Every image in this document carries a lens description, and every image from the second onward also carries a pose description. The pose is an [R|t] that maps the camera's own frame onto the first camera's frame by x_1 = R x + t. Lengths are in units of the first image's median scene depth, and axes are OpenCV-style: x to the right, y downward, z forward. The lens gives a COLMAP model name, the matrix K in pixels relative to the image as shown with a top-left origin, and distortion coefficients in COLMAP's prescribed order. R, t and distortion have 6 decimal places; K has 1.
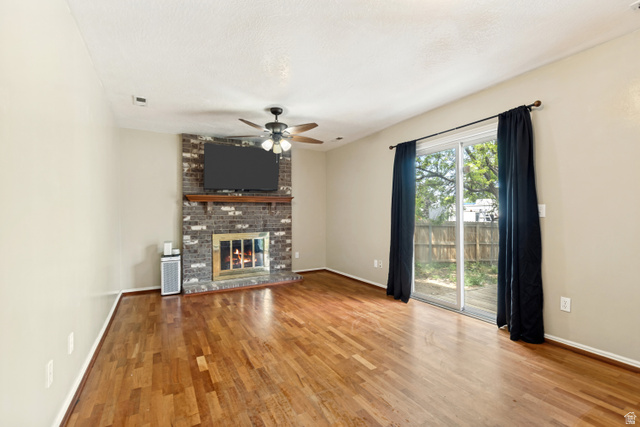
lens RADIAL K [[288.2, 0, 321.7], [0, 288.2, 212.4], [0, 0, 1]] dist [0.001107, 0.000020]
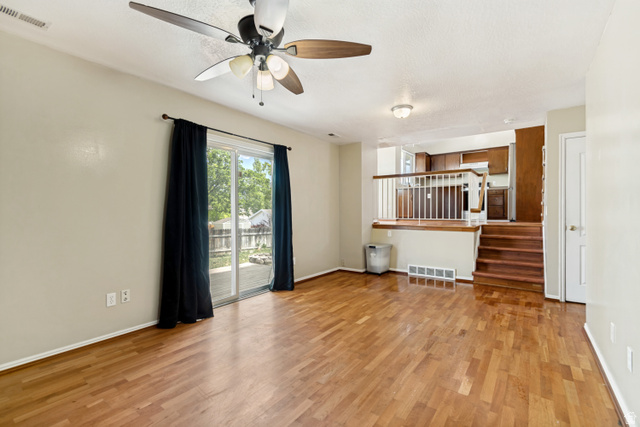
lens RADIAL K [[288.2, 0, 321.7], [0, 288.2, 212.4], [0, 0, 1]] dist [0.001107, 0.000020]
pose [[-0.415716, 0.009689, 0.909443, -0.859326], [-0.001844, 0.999932, -0.011496, 0.021448], [-0.909493, -0.006456, -0.415670, 1.478449]]
